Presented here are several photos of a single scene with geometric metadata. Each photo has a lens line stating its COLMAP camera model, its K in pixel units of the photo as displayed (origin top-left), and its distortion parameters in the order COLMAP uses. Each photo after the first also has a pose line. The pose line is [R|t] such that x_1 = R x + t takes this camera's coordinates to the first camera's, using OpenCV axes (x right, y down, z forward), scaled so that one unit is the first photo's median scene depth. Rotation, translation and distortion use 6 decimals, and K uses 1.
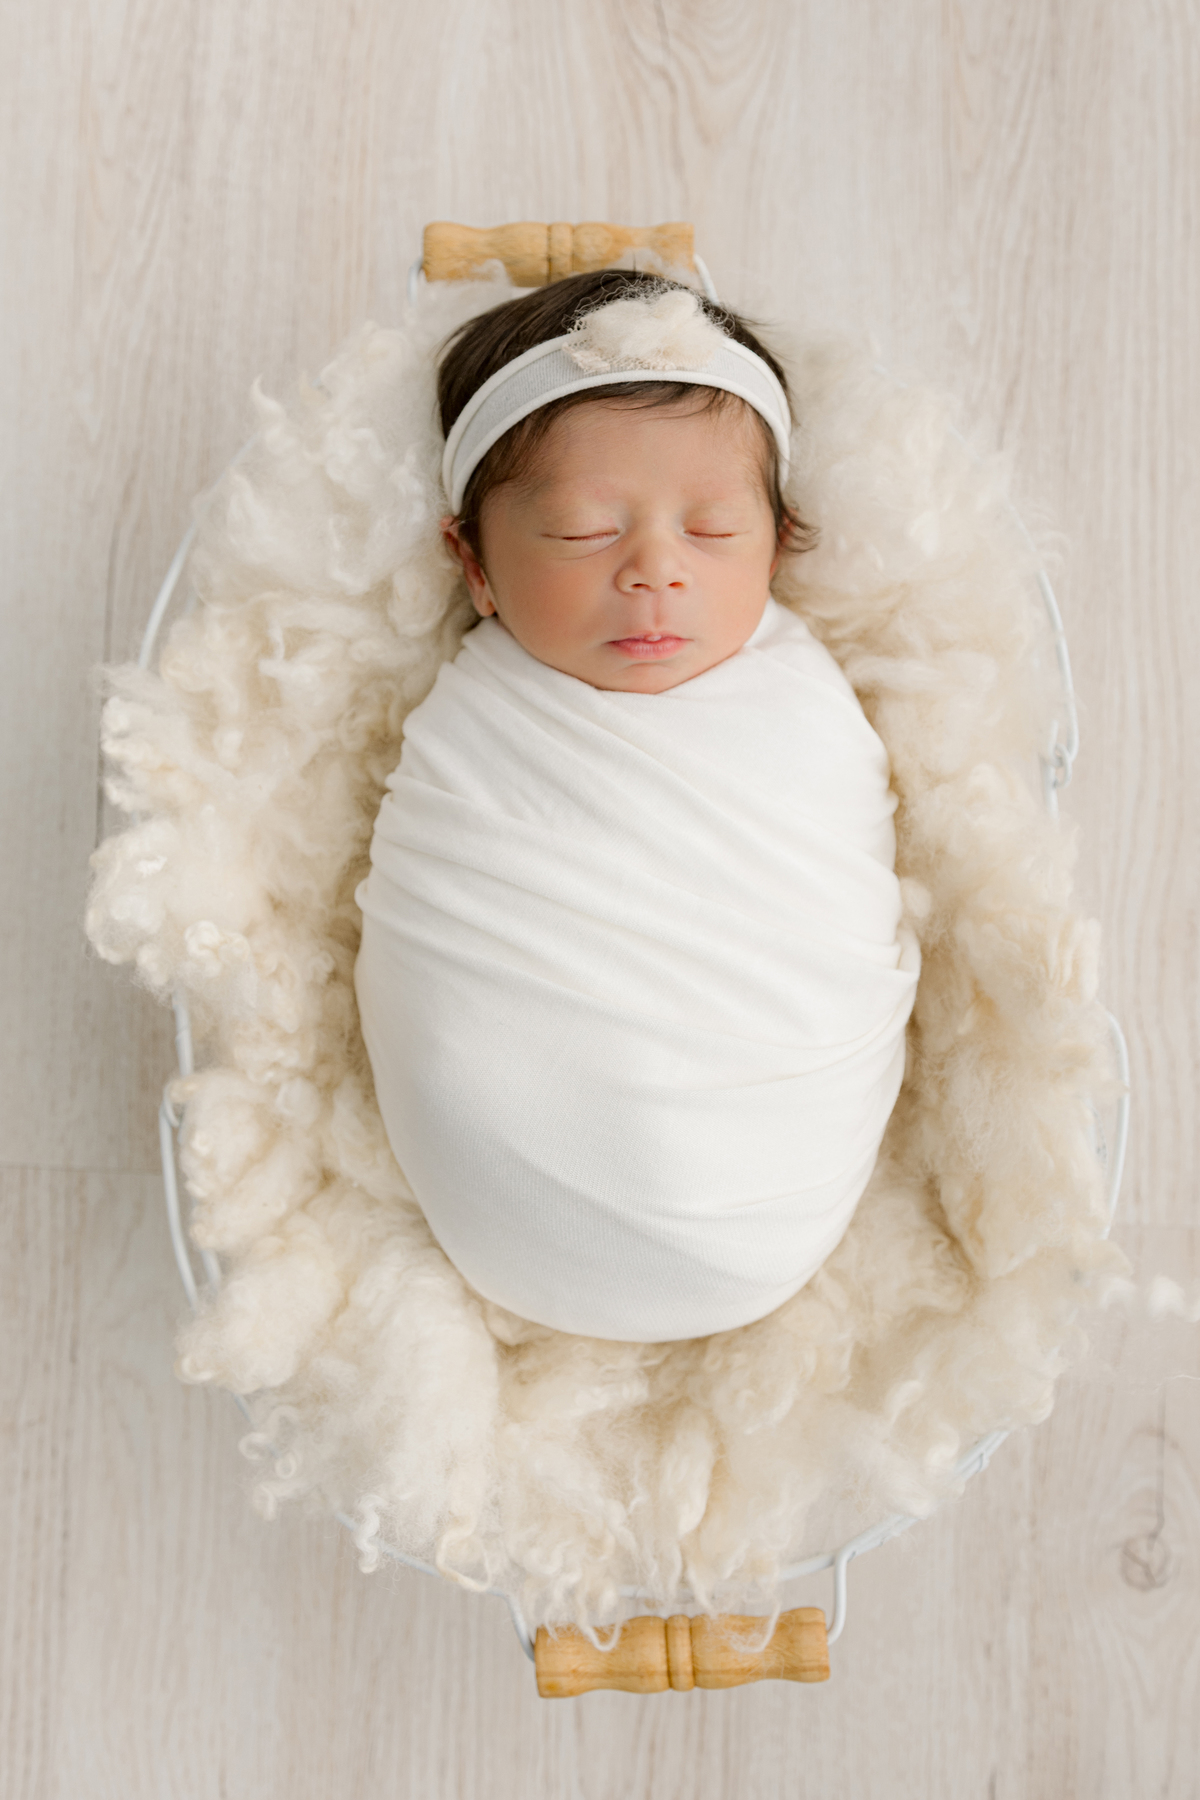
lens RADIAL K [[1793.3, 0, 603.5], [0, 1793.3, 898.9], [0, 0, 1]] dist [-0.006005, 0.000000]
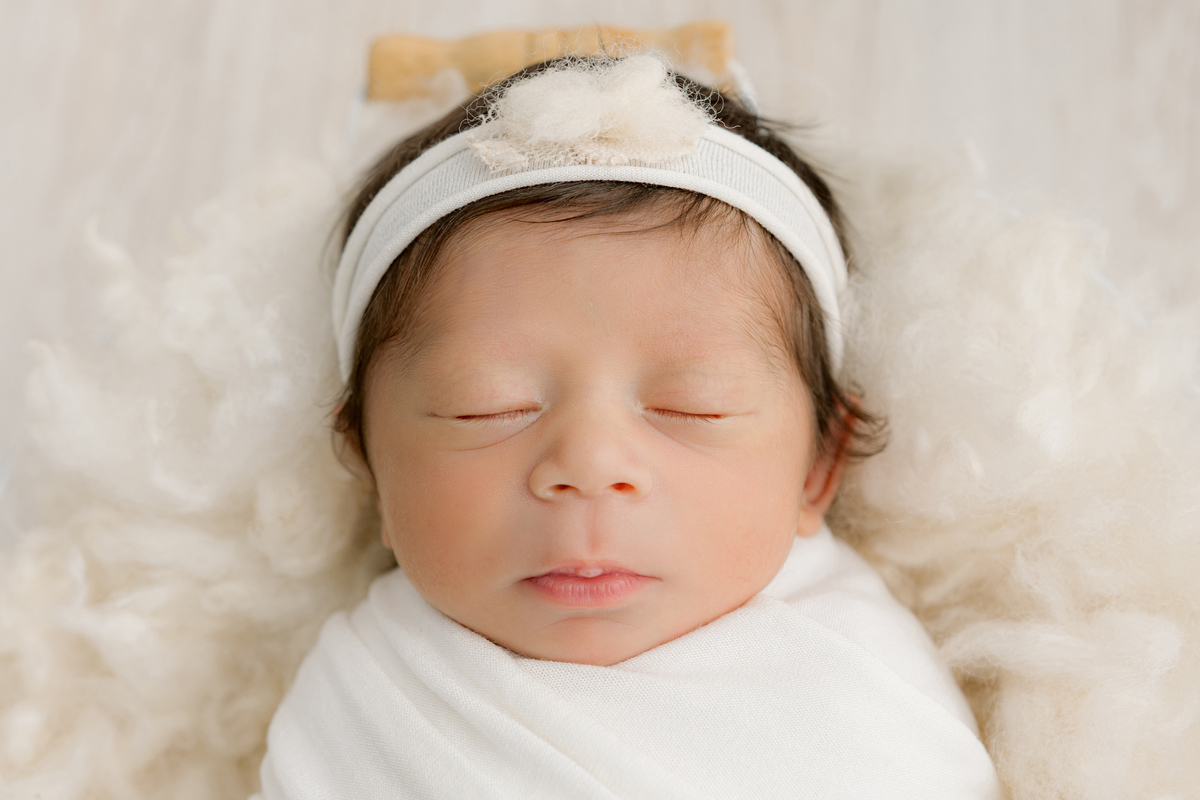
lens RADIAL K [[1814.6, 0, 602.0], [0, 1814.6, 401.6], [0, 0, 1]] dist [0.036007, 0.000000]
pose [[0.986986, 0.000057, -0.160807, 0.125729], [-0.044600, 0.960866, -0.273400, -0.028563], [0.154498, 0.277014, 0.948364, 0.362764]]
